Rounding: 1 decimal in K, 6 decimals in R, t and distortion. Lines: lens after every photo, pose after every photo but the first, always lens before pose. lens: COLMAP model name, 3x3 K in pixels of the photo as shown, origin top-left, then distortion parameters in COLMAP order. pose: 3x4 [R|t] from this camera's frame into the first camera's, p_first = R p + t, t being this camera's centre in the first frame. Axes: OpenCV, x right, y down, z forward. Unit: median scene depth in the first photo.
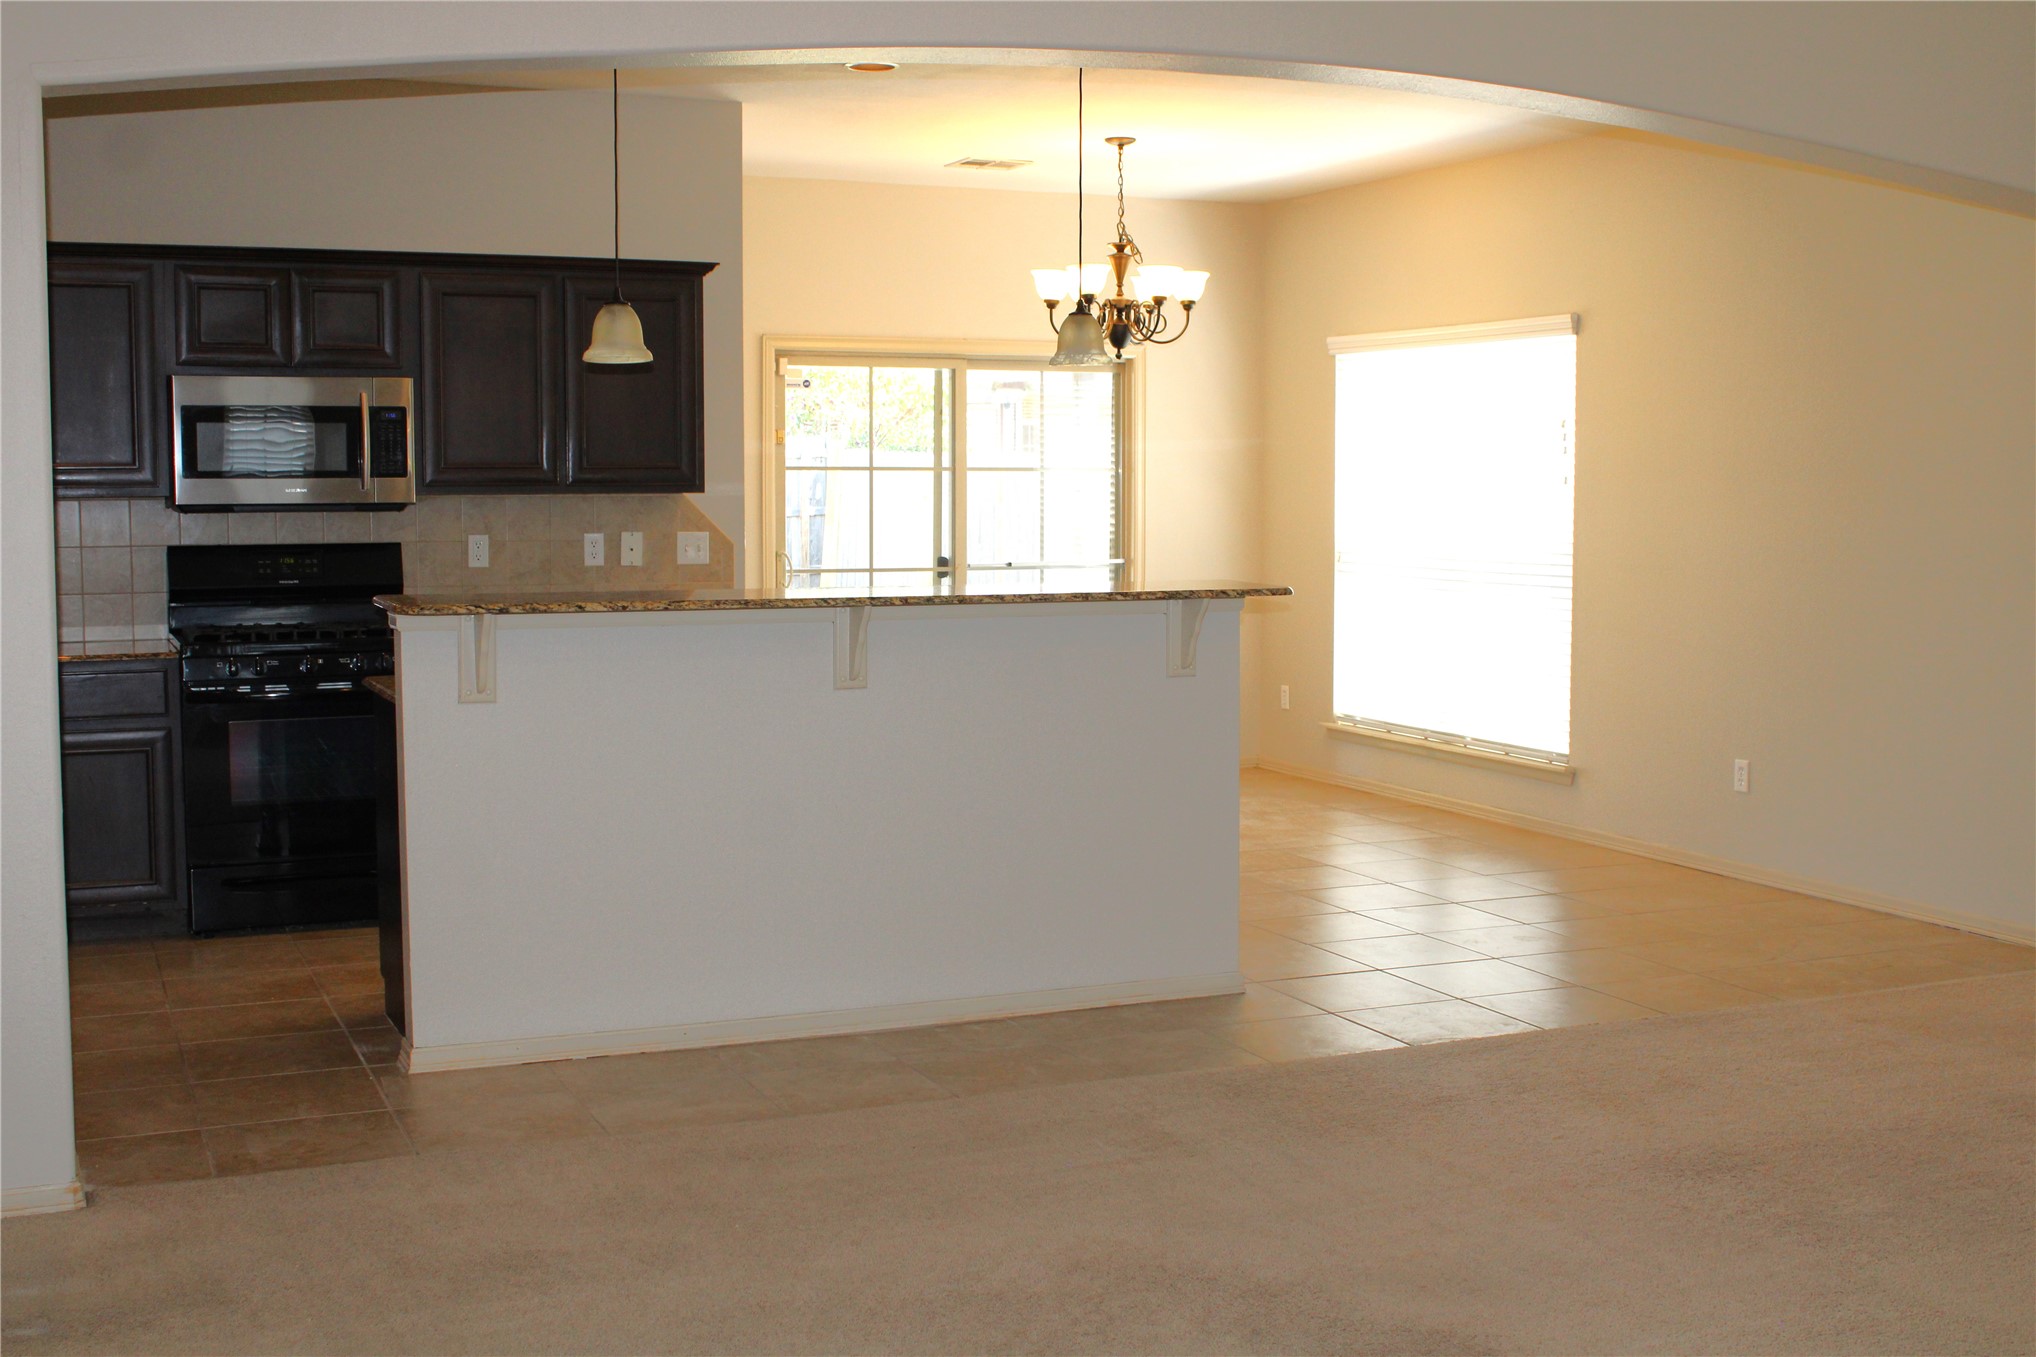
lens RADIAL K [[2342.4, 0, 1018.0], [0, 2342.4, 678.5], [0, 0, 1]] dist [-0.093607, 0.138822]
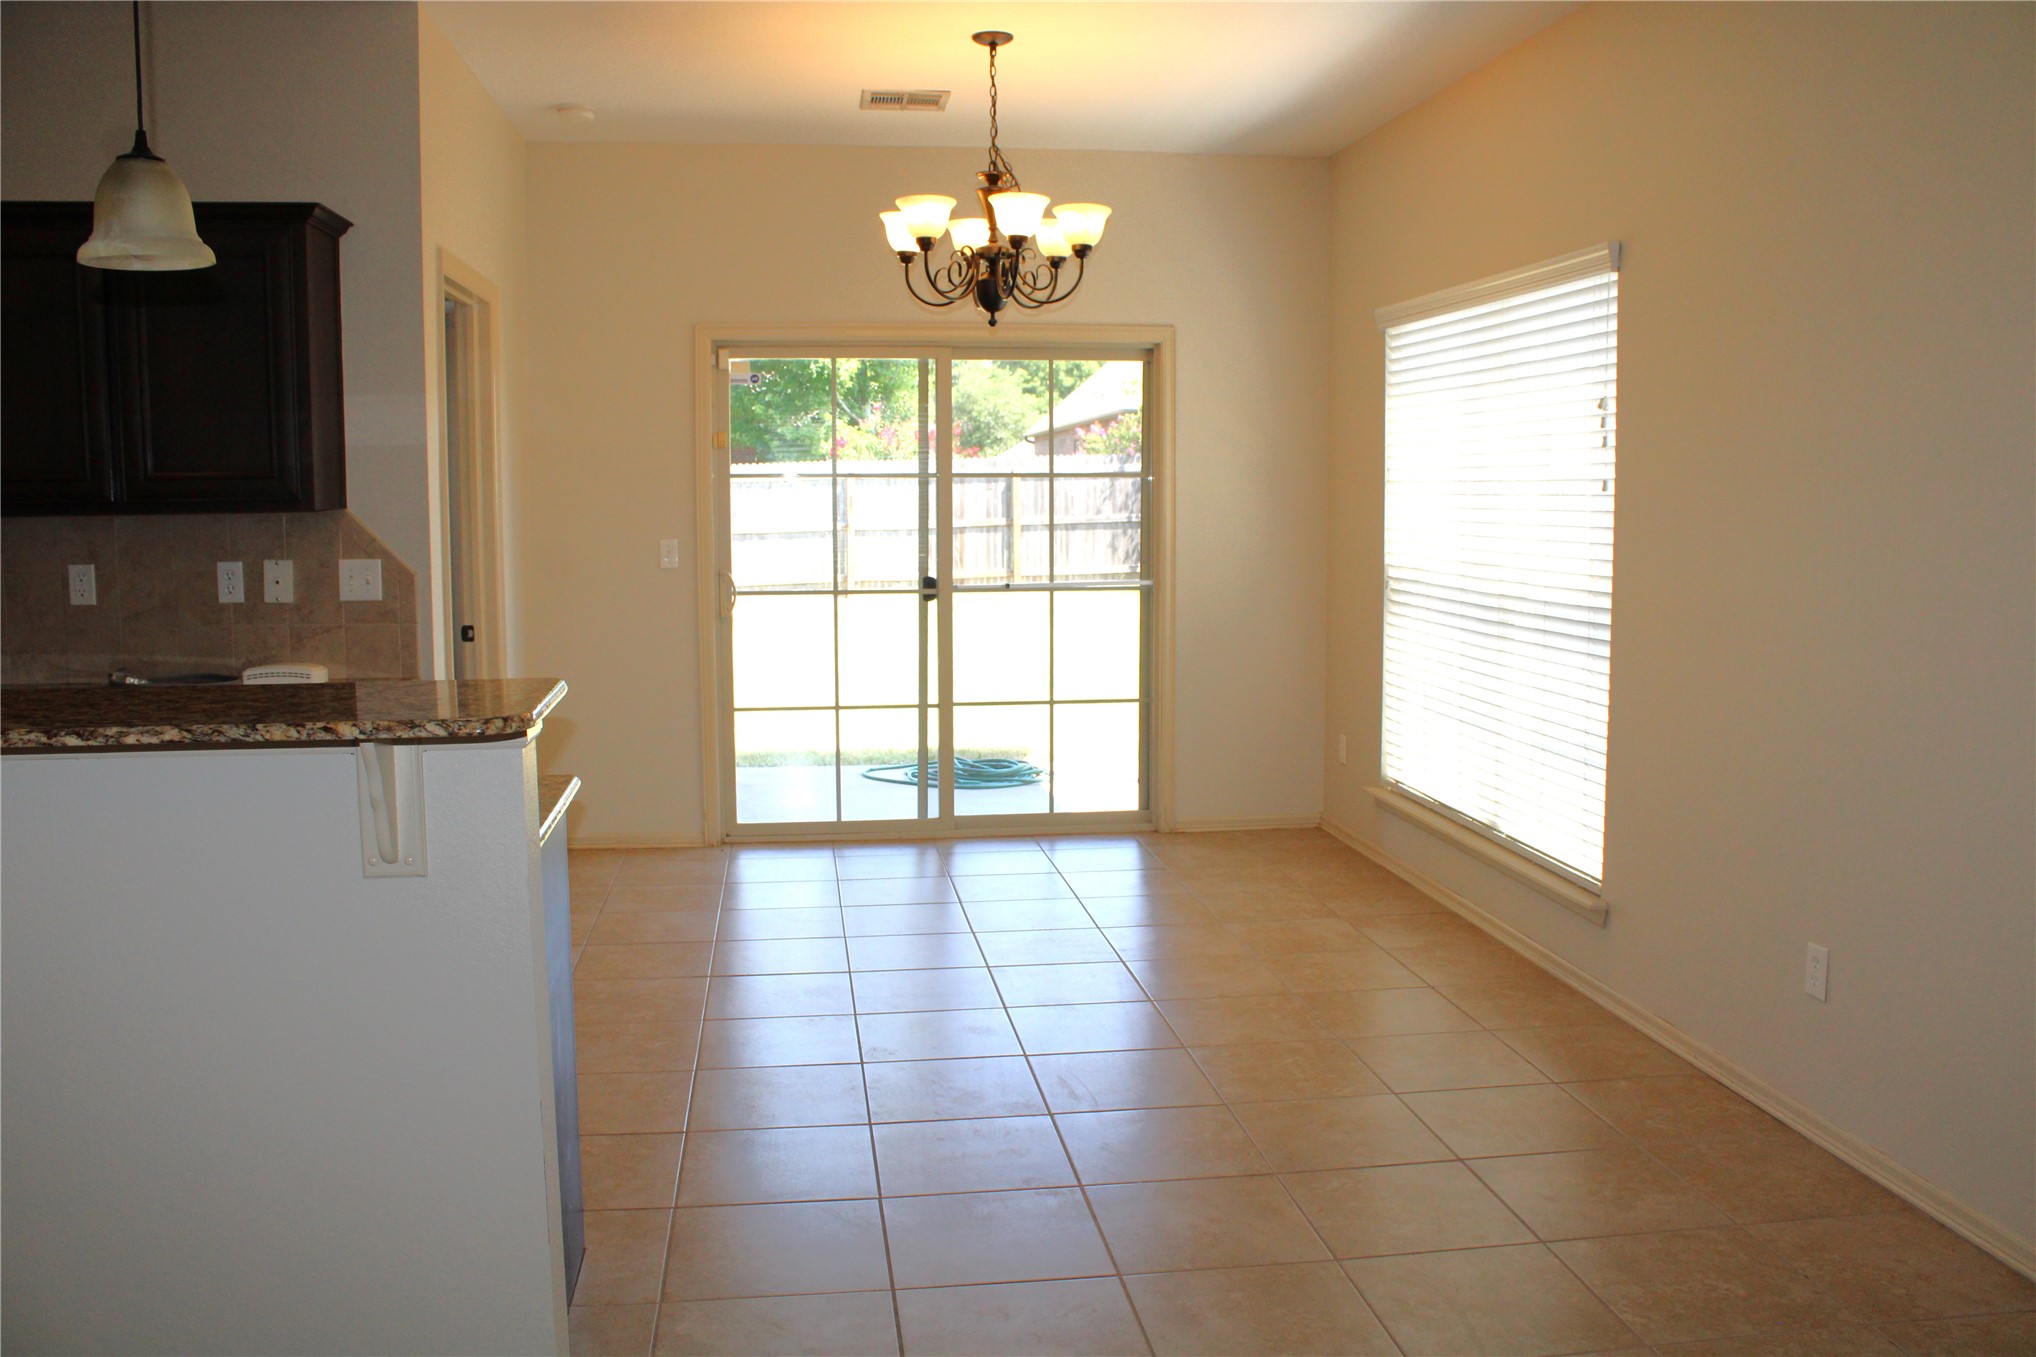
lens RADIAL K [[1698.6, 0, 1018.0], [0, 1698.6, 678.5], [0, 0, 1]] dist [-0.175022, 0.152148]
pose [[0.961428, 0.025682, -0.273855, 0.206545], [-0.018626, 0.999425, 0.028337, -0.039373], [0.274425, -0.022143, 0.961354, 0.486404]]
